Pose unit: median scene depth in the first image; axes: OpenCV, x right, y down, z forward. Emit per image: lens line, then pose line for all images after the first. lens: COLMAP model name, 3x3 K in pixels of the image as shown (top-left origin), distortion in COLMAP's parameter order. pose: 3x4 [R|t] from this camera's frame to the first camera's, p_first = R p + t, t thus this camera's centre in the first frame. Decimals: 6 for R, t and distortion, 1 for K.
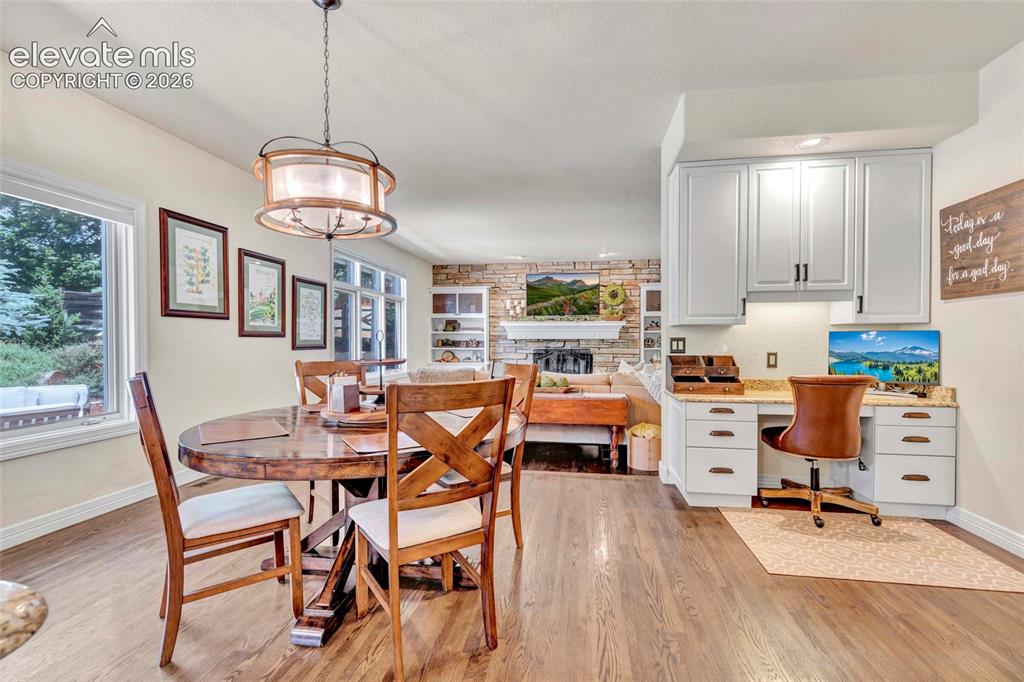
lens RADIAL K [[465.9, 0, 518.8], [0, 465.9, 343.7], [0, 0, 1]] dist [0.002745, -0.001602]
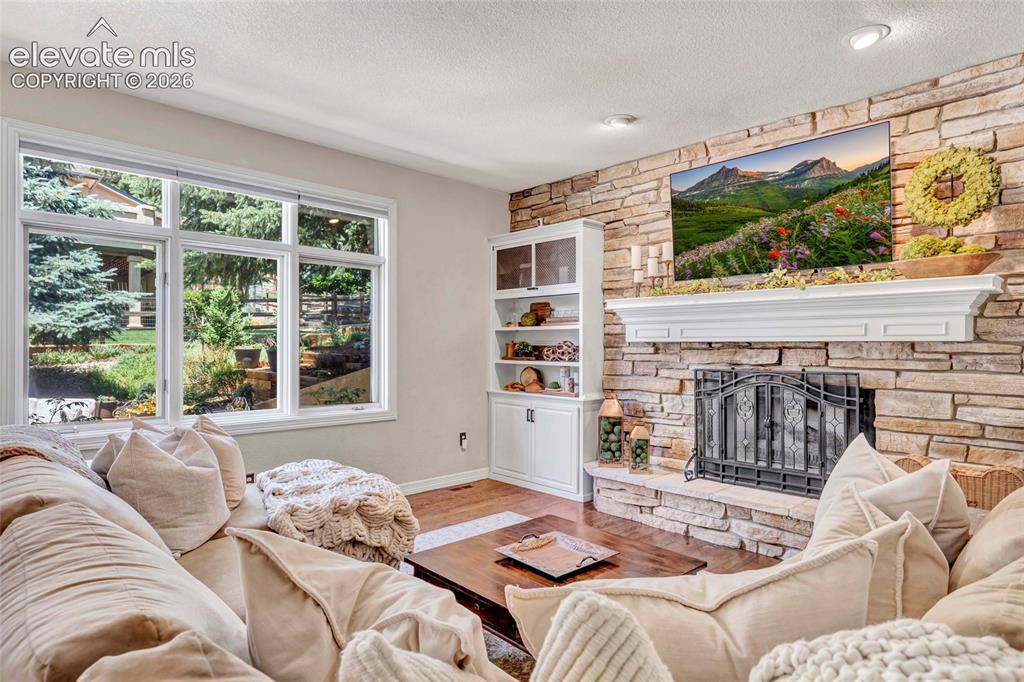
lens RADIAL K [[575.8, 0, 513.8], [0, 575.8, 343.3], [0, 0, 1]] dist [0.001876, 0.000801]
pose [[0.789233, -0.000333, -0.614094, 0.205308], [-0.003489, 0.999981, -0.005026, -0.006162], [0.614084, 0.006110, 0.789217, 0.542747]]
